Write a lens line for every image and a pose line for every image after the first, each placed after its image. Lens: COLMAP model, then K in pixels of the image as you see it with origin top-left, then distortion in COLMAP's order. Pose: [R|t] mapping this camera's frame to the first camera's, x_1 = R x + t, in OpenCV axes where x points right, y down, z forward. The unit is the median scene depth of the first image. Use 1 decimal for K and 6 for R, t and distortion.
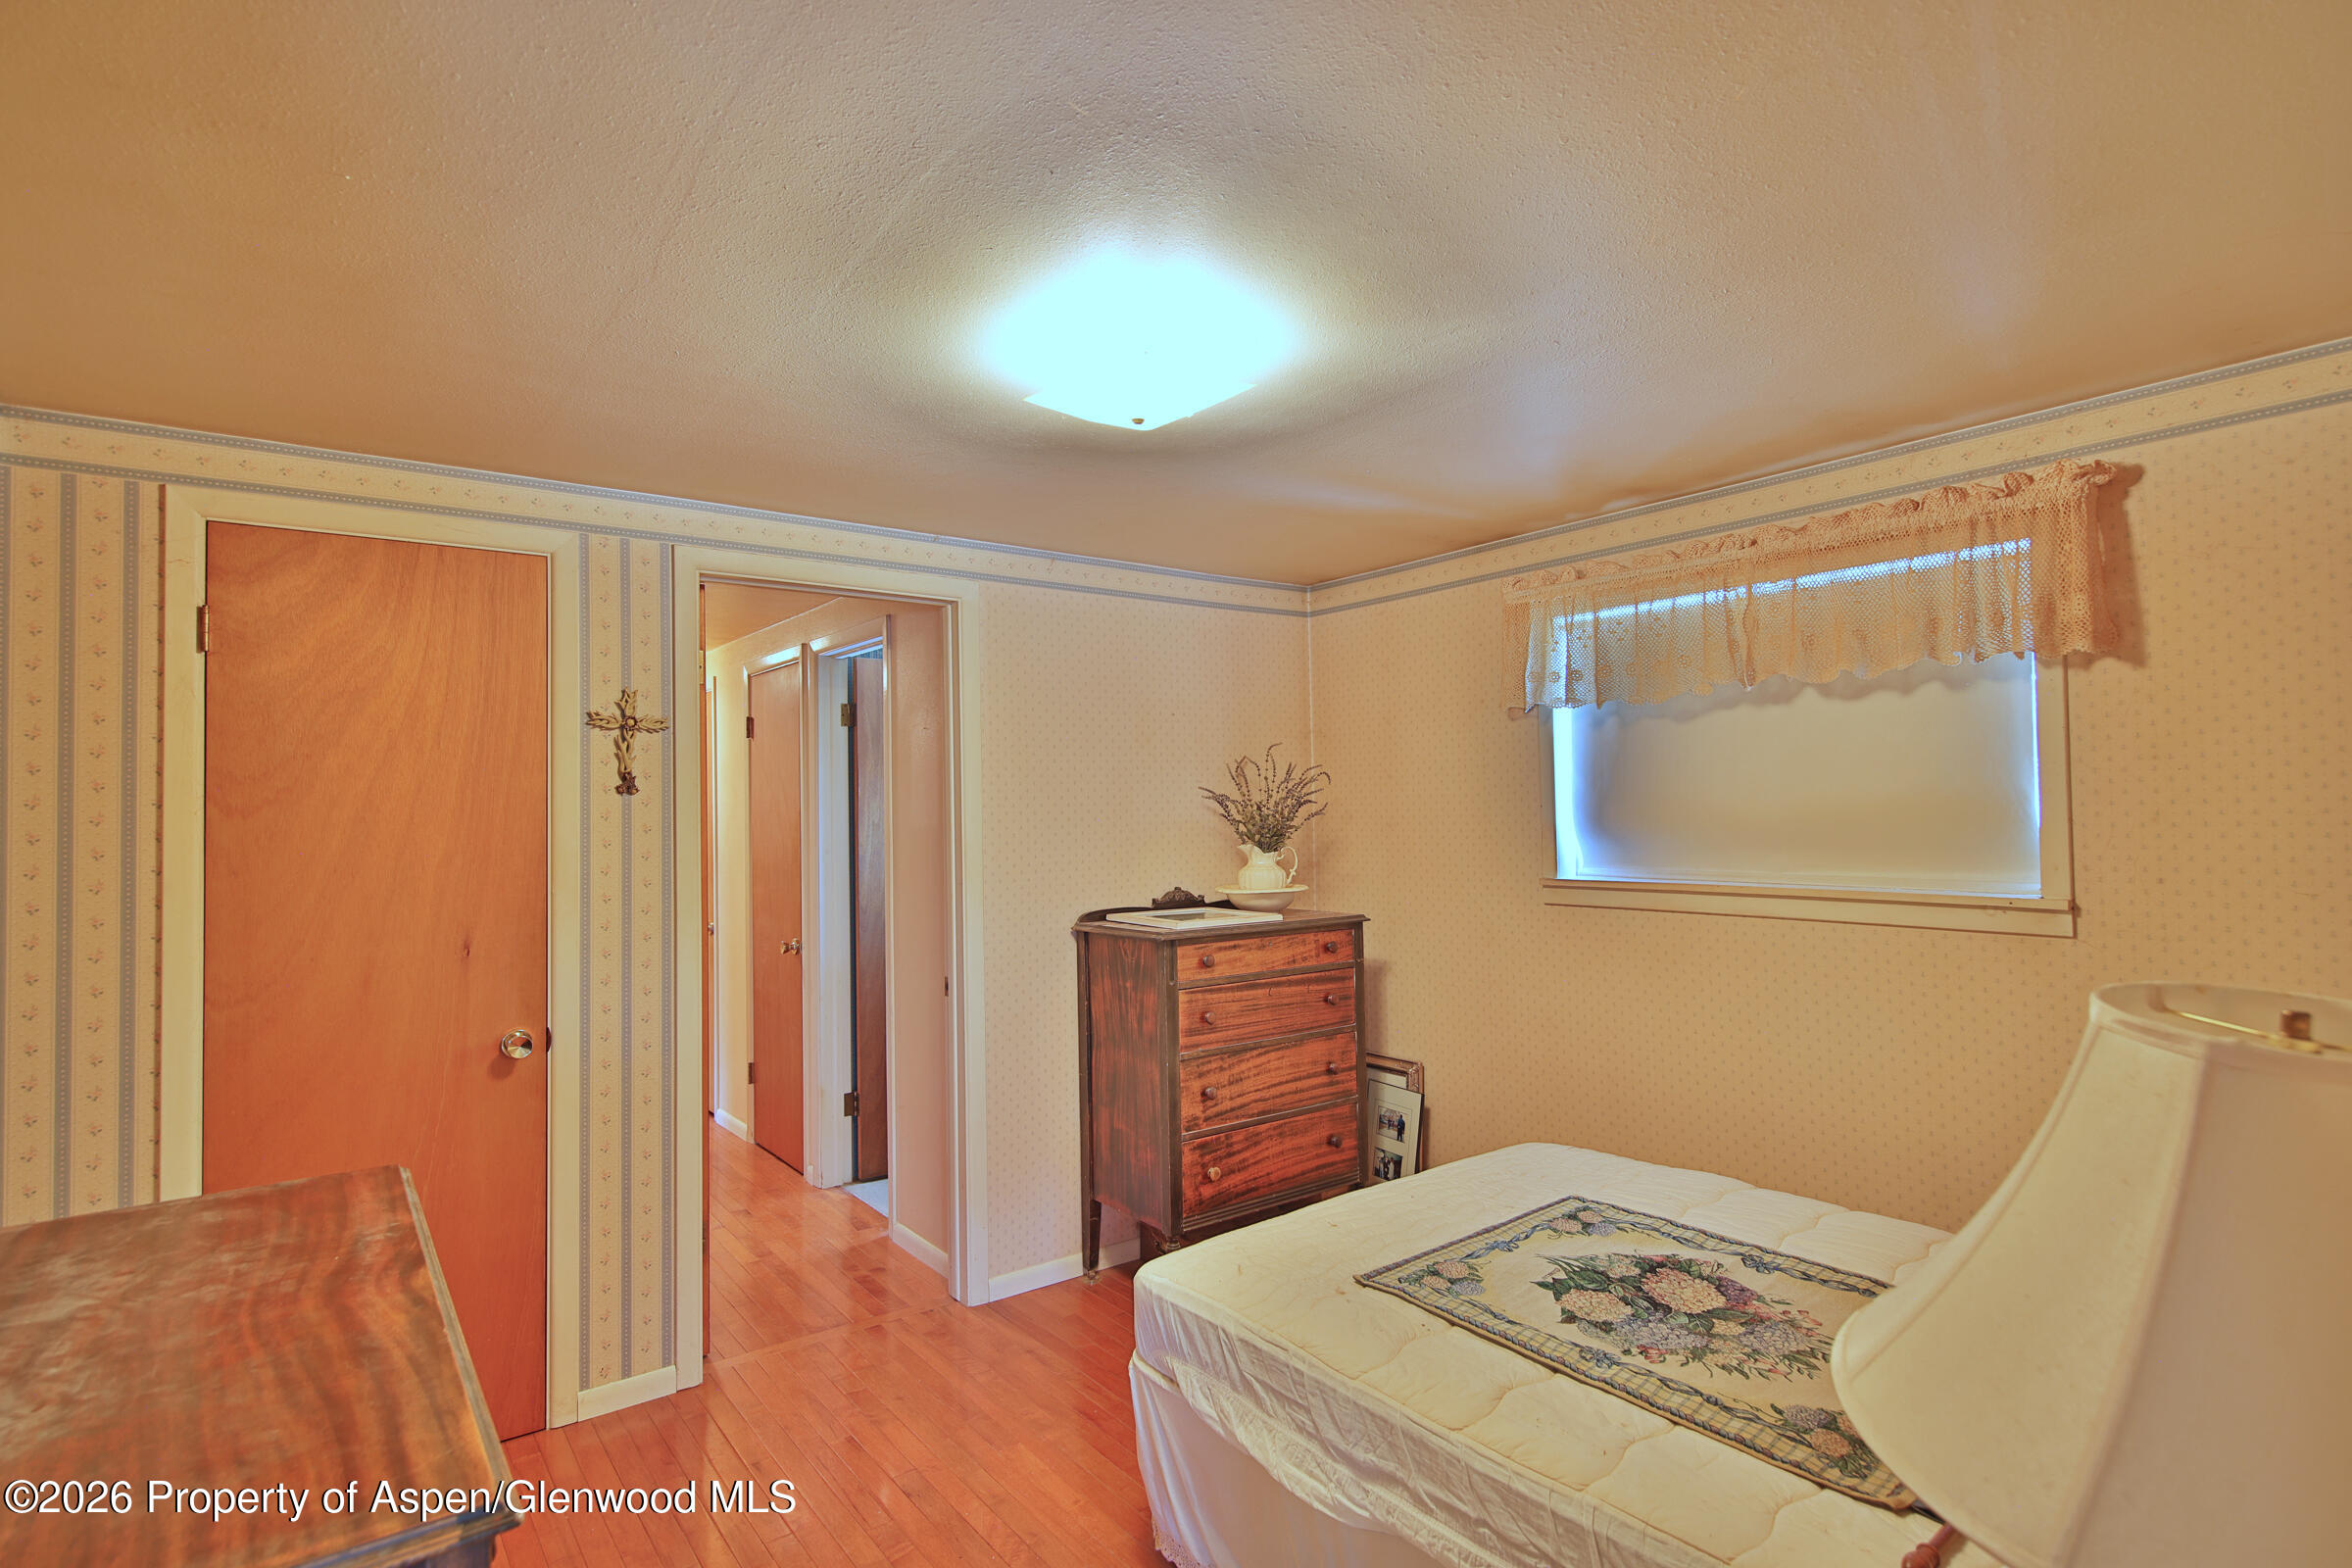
lens RADIAL K [[1156.3, 0, 1176.0], [0, 1156.3, 784.0], [0, 0, 1]] dist [0.017523, -0.000341]
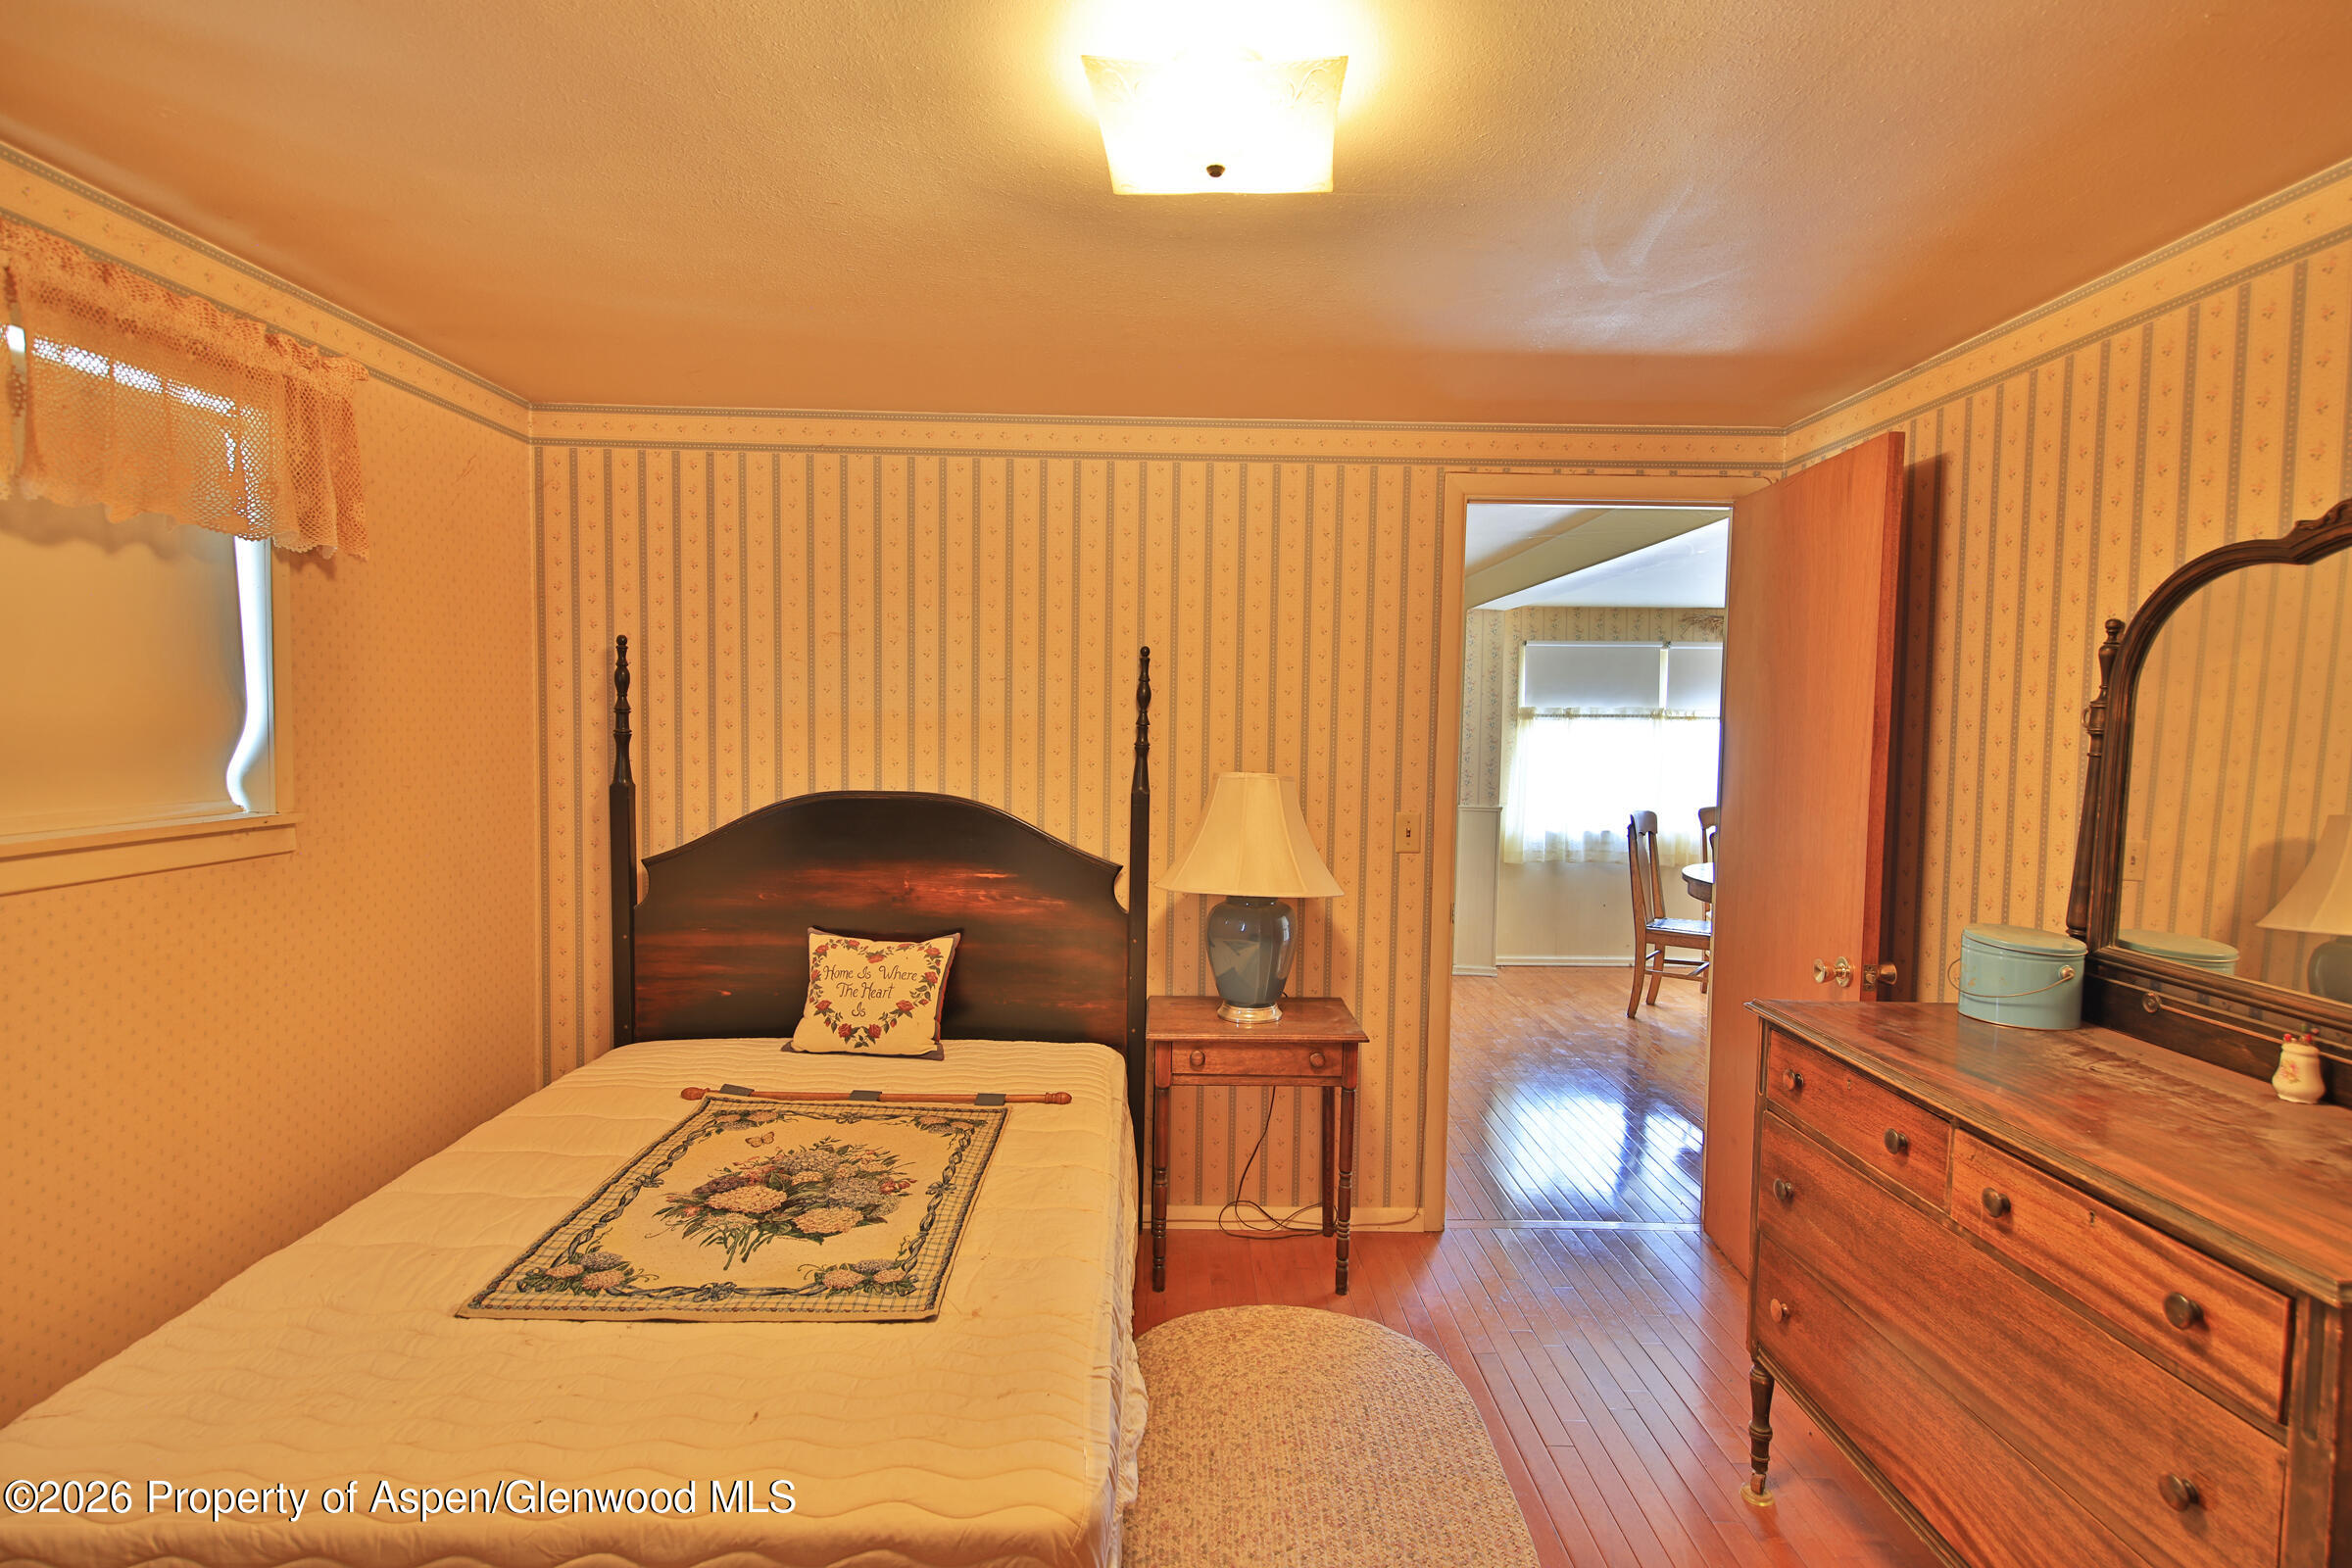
lens RADIAL K [[1156.3, 0, 1176.0], [0, 1156.3, 784.0], [0, 0, 1]] dist [0.017523, -0.000341]
pose [[-0.802442, -0.029190, 0.596016, -0.428614], [-0.015622, 0.999488, 0.027918, 0.044147], [-0.596526, 0.013092, -0.802487, 1.523739]]
